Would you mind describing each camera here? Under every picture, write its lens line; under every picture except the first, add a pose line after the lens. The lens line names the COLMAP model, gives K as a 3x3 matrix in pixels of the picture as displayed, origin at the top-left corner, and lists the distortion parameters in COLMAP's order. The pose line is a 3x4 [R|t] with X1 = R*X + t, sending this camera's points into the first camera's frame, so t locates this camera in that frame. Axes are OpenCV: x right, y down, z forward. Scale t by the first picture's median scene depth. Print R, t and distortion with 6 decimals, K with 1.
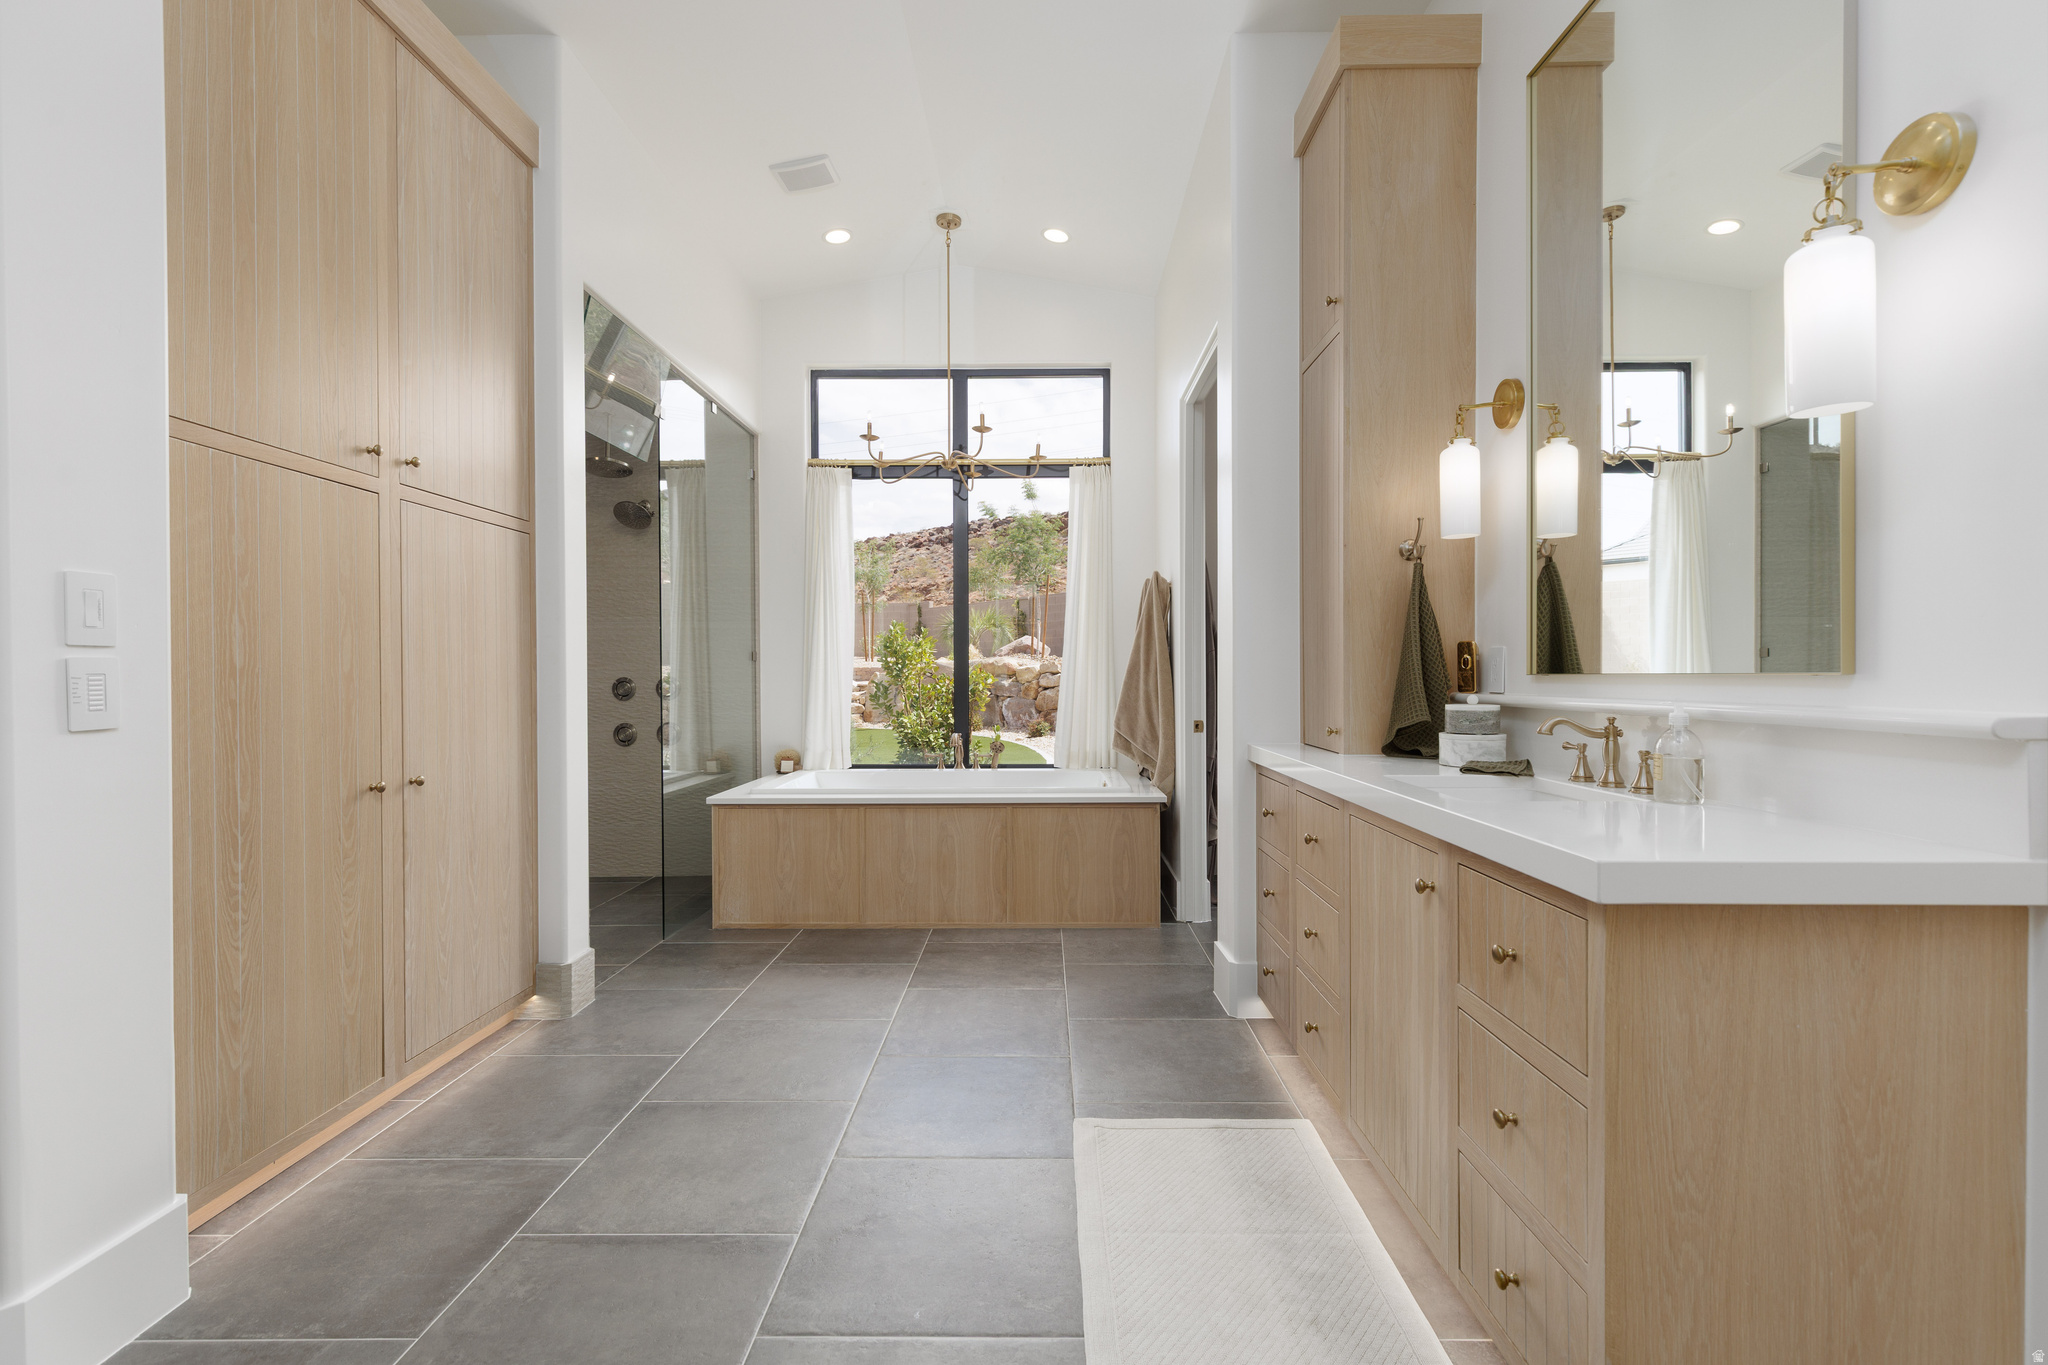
lens RADIAL K [[912.3, 0, 1023.8], [0, 912.3, 681.7], [0, 0, 1]] dist [0.003201, -0.000472]
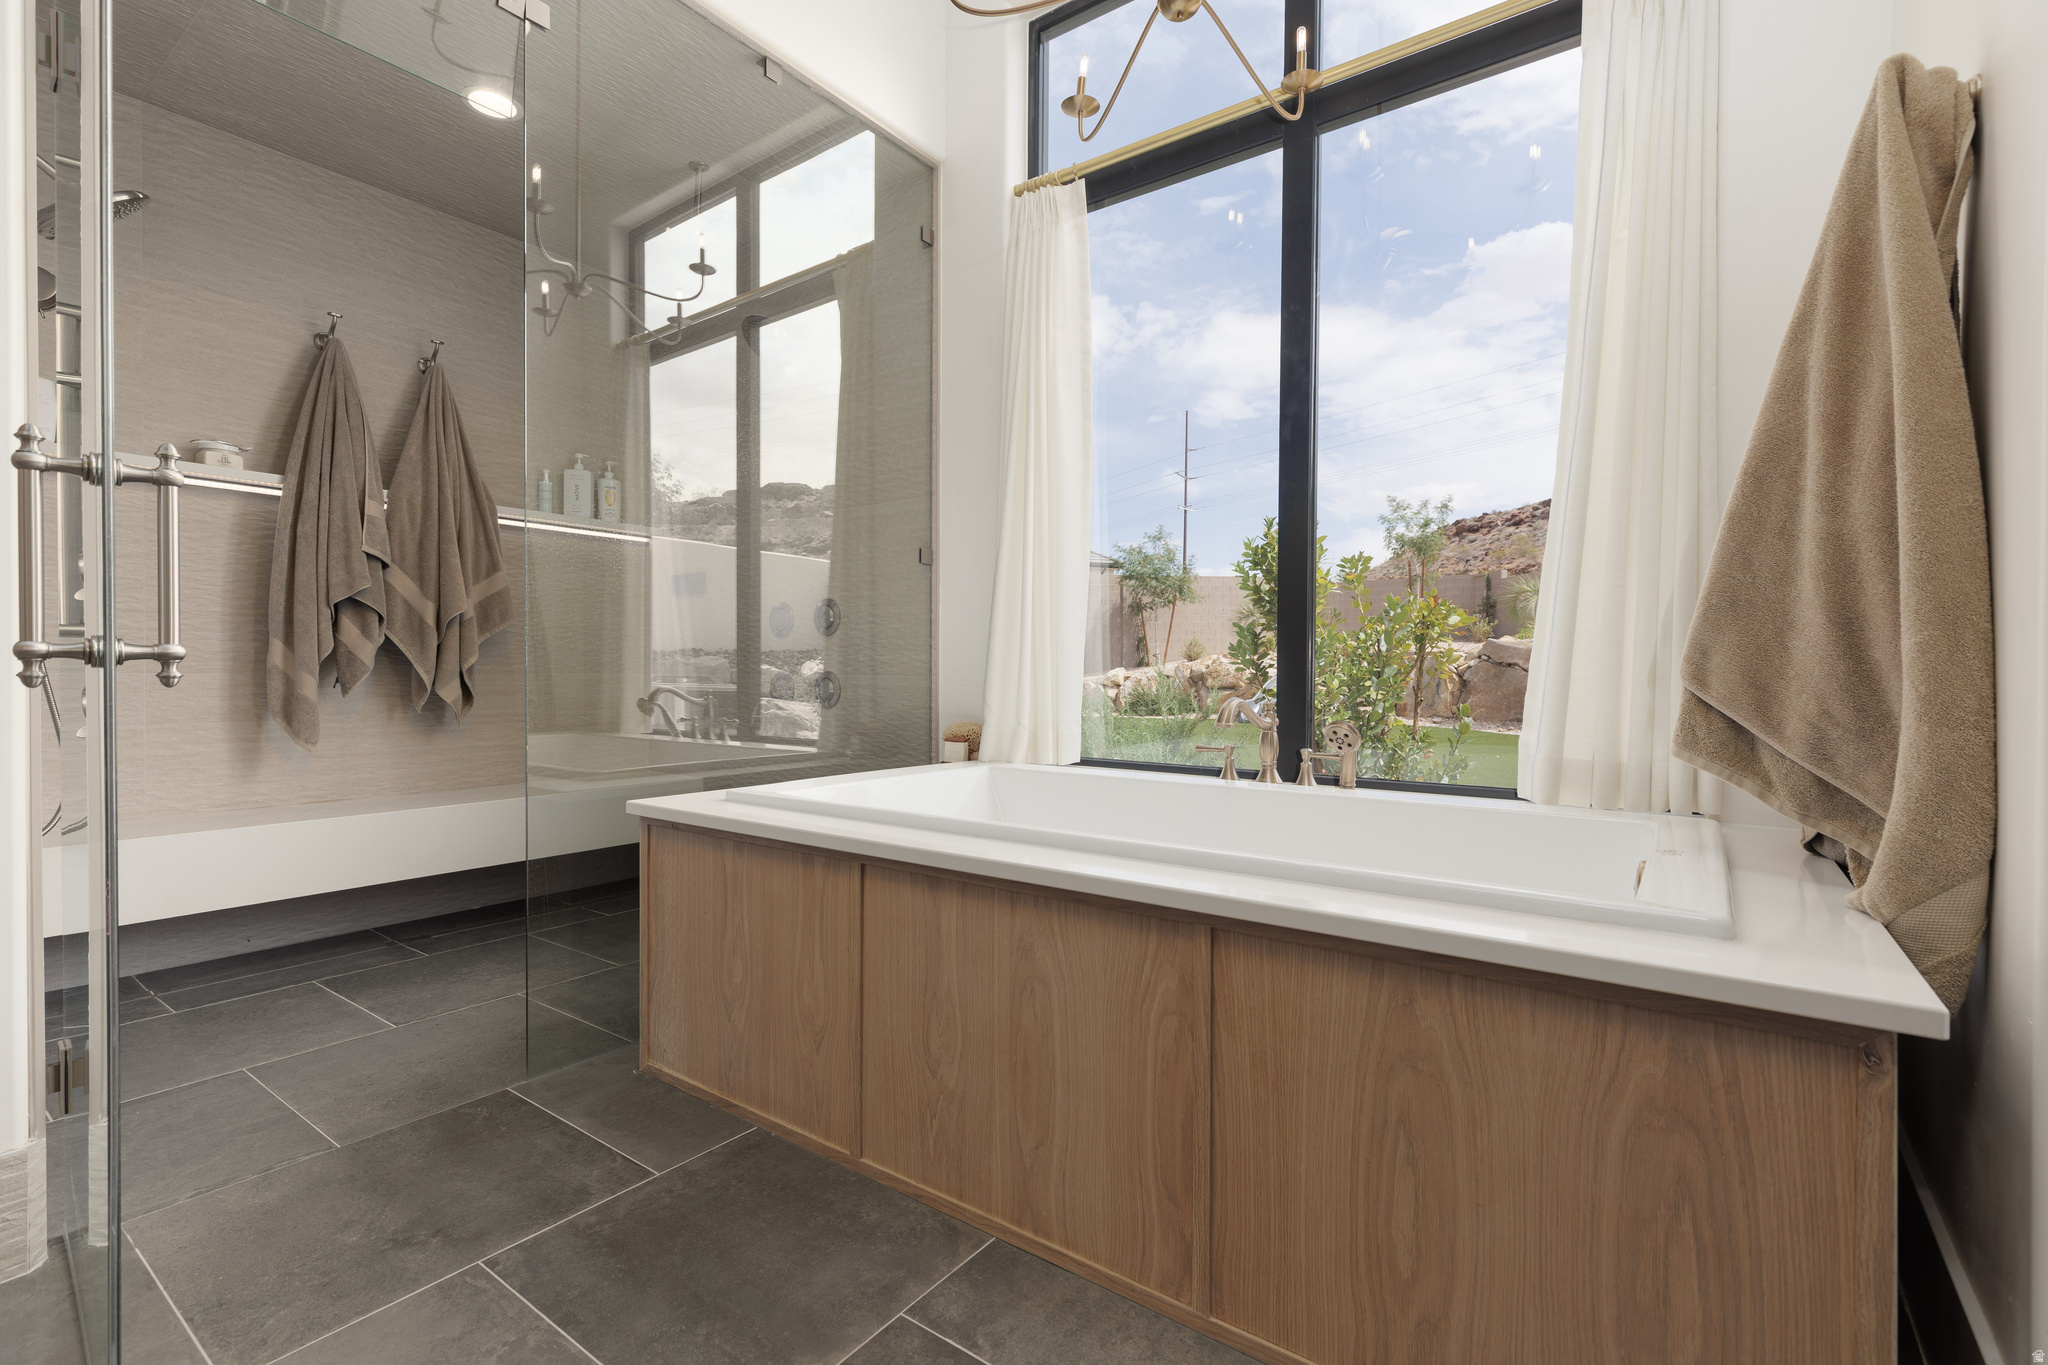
lens RADIAL K [[912.3, 0, 1027.7], [0, 912.3, 681.9], [0, 0, 1]] dist [0.003201, -0.000472]
pose [[0.819462, 0.015318, -0.572929, 0.096133], [-0.013099, 0.999882, 0.007998, 0.051799], [0.572984, 0.000950, 0.819566, 0.657105]]
